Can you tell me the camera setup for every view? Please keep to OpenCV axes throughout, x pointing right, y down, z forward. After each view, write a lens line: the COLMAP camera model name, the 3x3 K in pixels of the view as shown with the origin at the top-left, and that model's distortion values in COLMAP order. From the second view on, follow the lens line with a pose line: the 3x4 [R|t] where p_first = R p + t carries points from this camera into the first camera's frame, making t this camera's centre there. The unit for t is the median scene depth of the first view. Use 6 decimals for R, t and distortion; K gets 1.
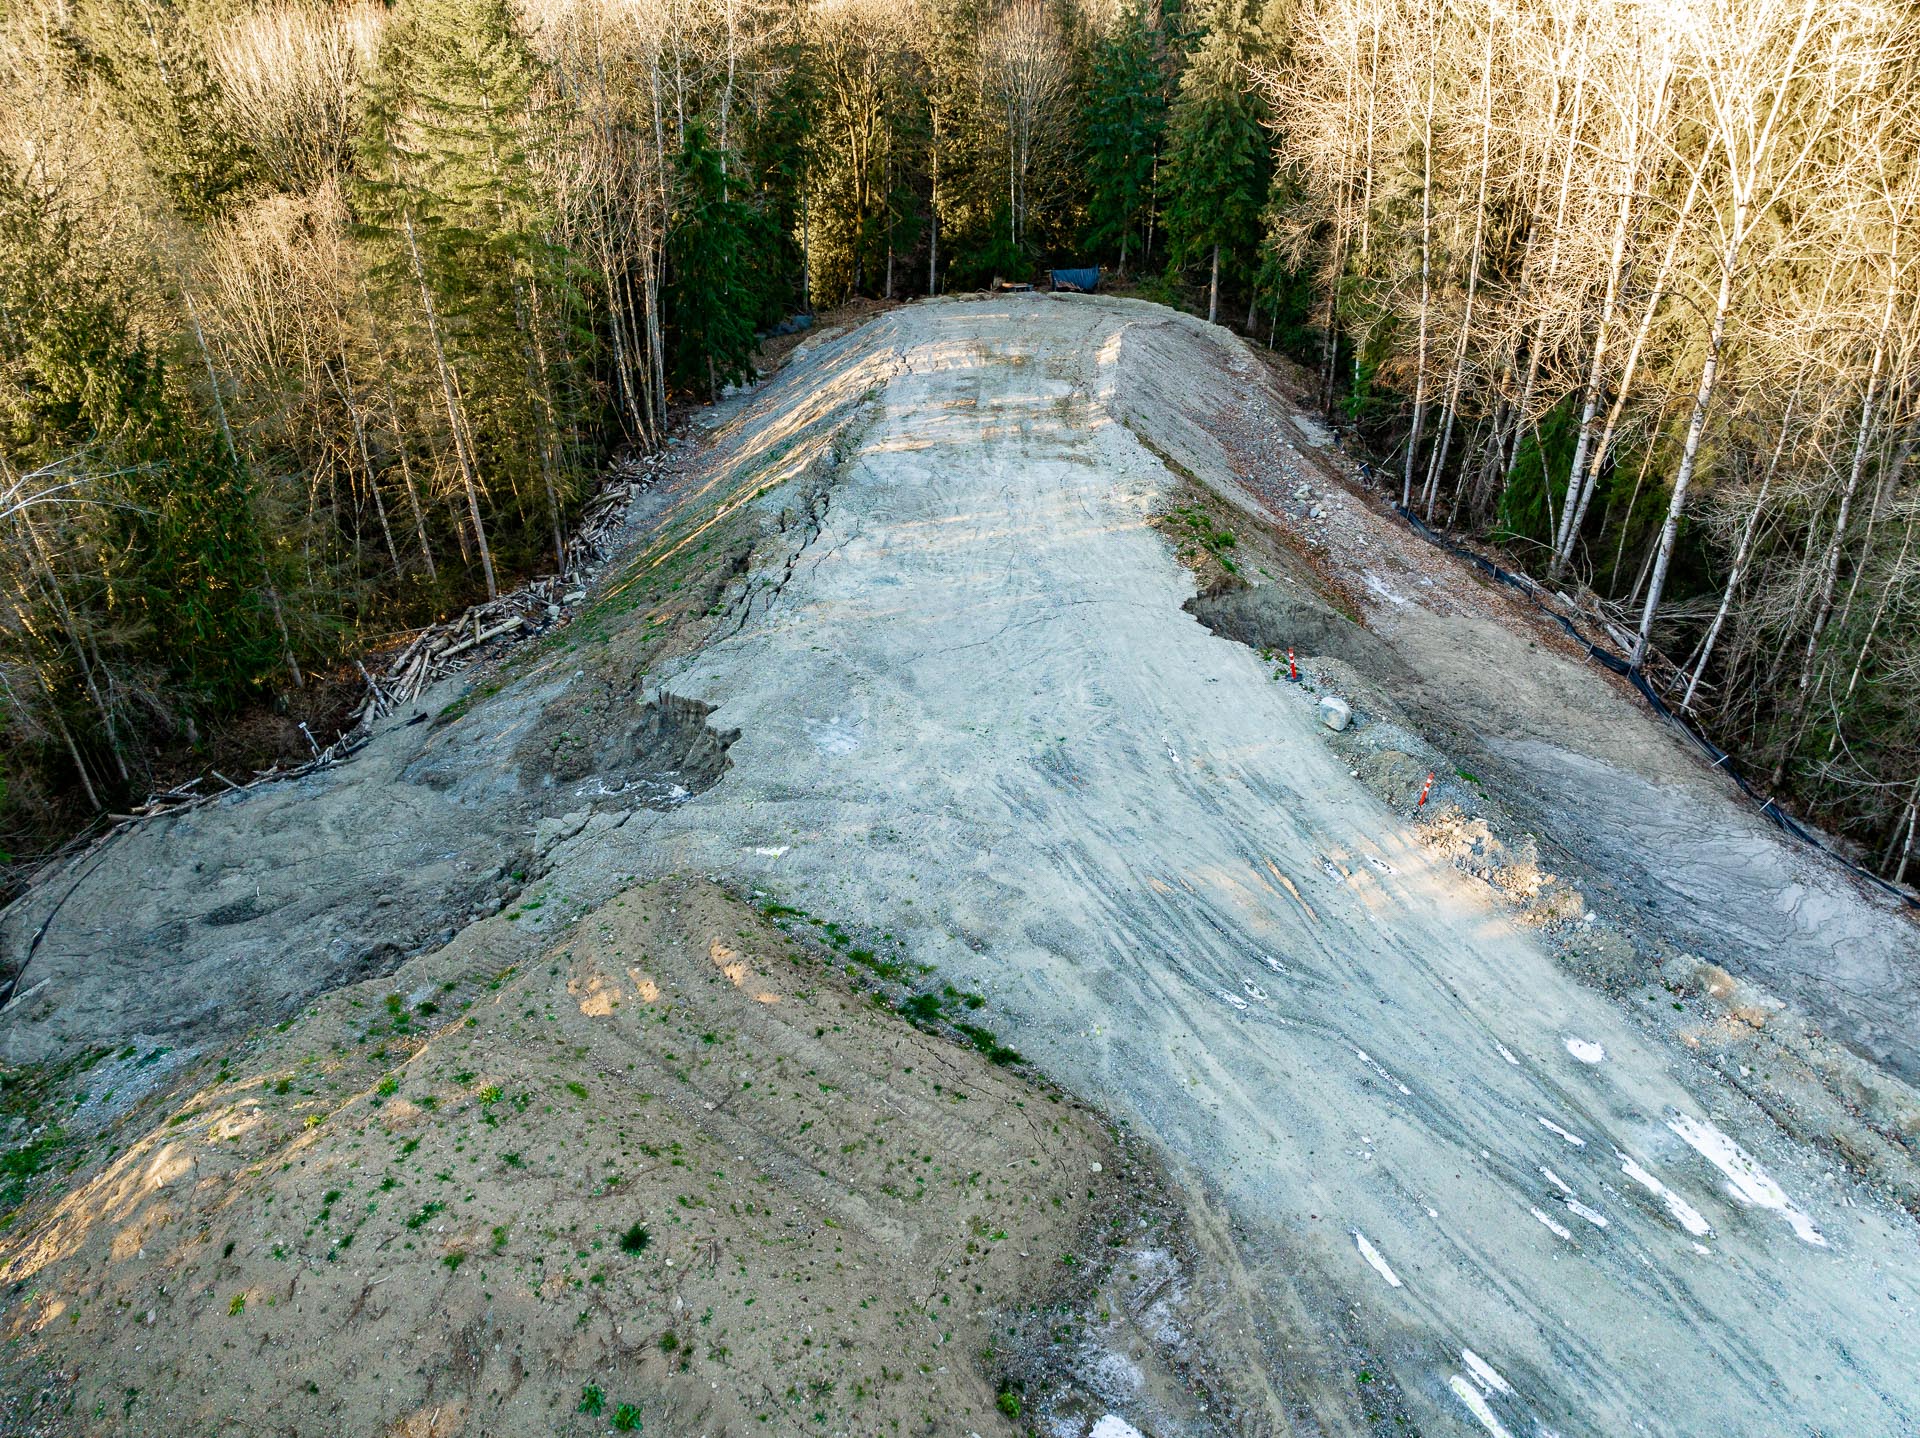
lens RADIAL K [[1353.2, 0, 954.4], [0, 1353.2, 719.7], [0, 0, 1]] dist [-0.048634, 0.019443]
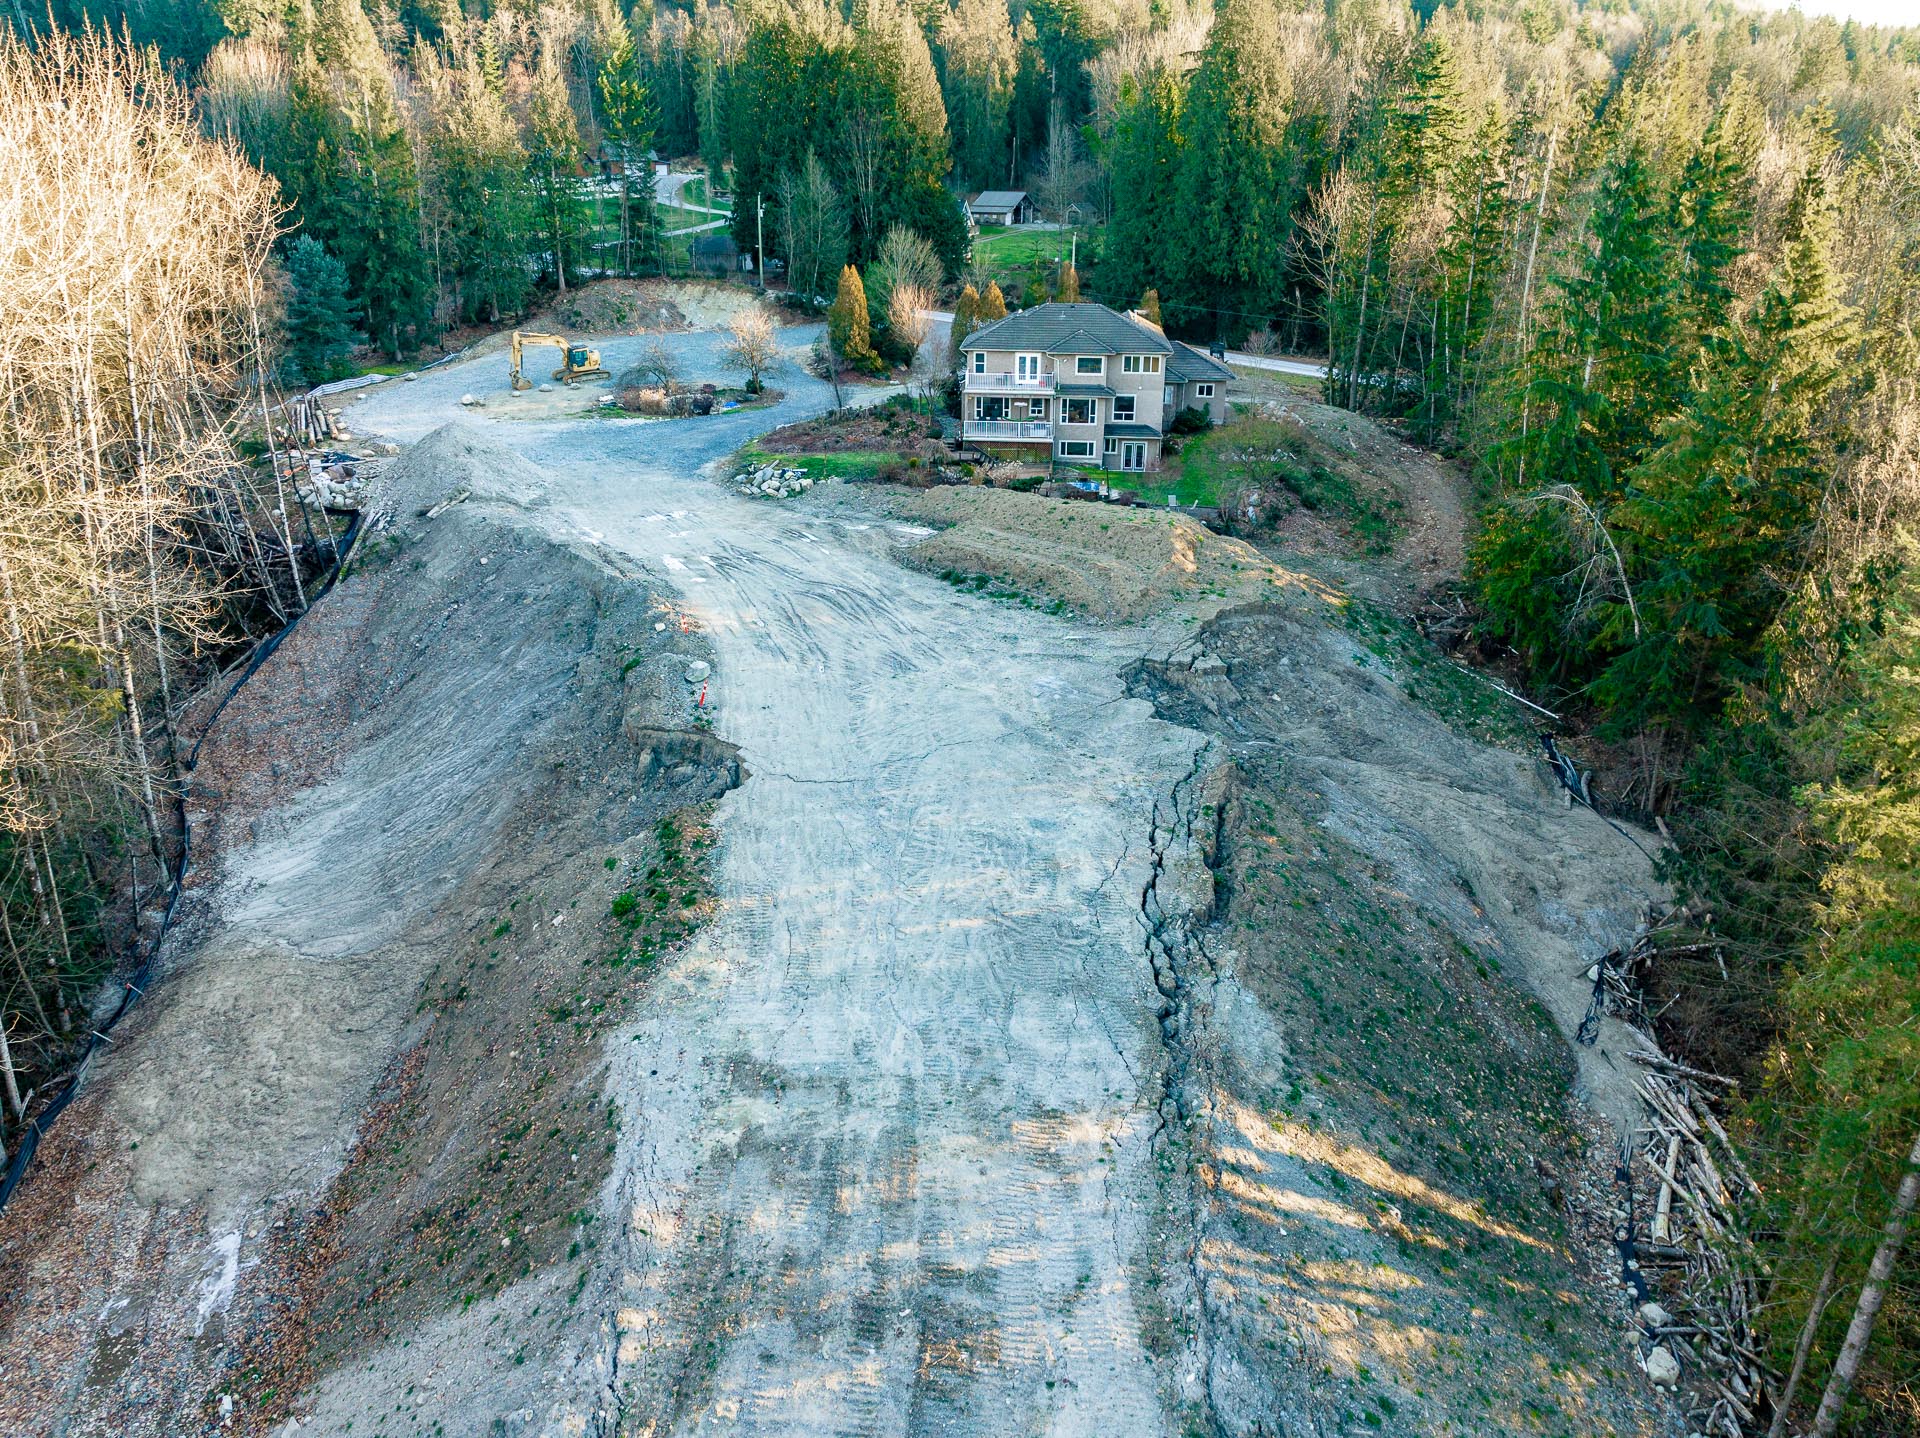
lens RADIAL K [[1353.2, 0, 956.0], [0, 1353.2, 726.3], [0, 0, 1]] dist [-0.048634, 0.019443]
pose [[-0.999909, -0.013495, 0.000445, 0.007383], [-0.007078, 0.551920, 0.833867, -0.661454], [-0.011499, 0.833788, -0.551965, 1.049676]]
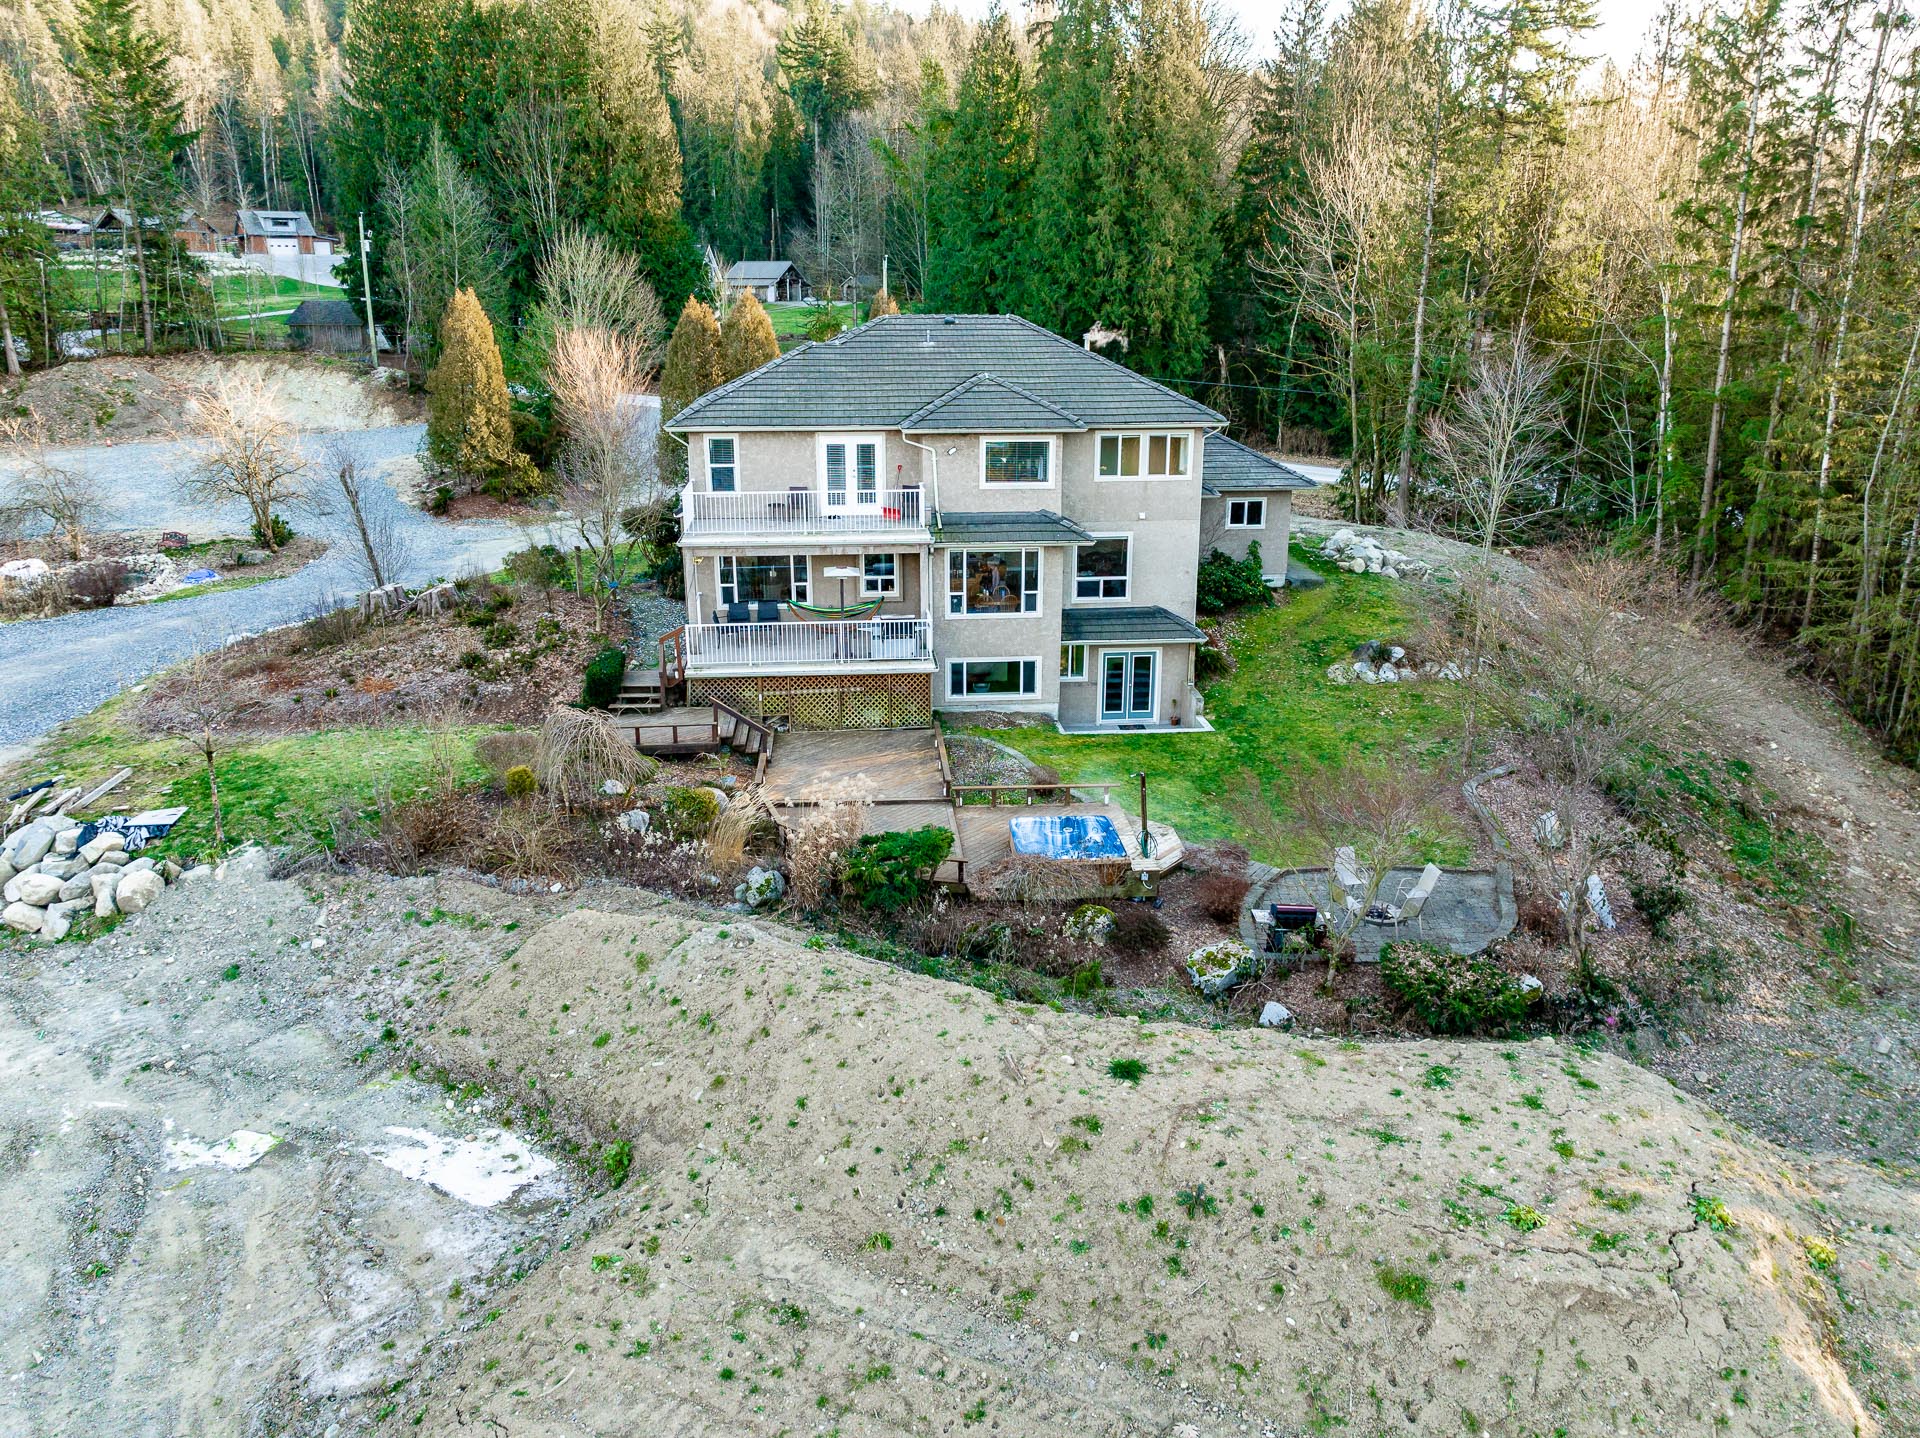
lens RADIAL K [[1353.2, 0, 953.5], [0, 1353.2, 728.2], [0, 0, 1]] dist [-0.048634, 0.019443]
pose [[-0.986970, 0.044715, -0.154565, -0.013732], [-0.093968, 0.619596, 0.779276, -0.088652], [0.130613, 0.783646, -0.607321, 0.409146]]
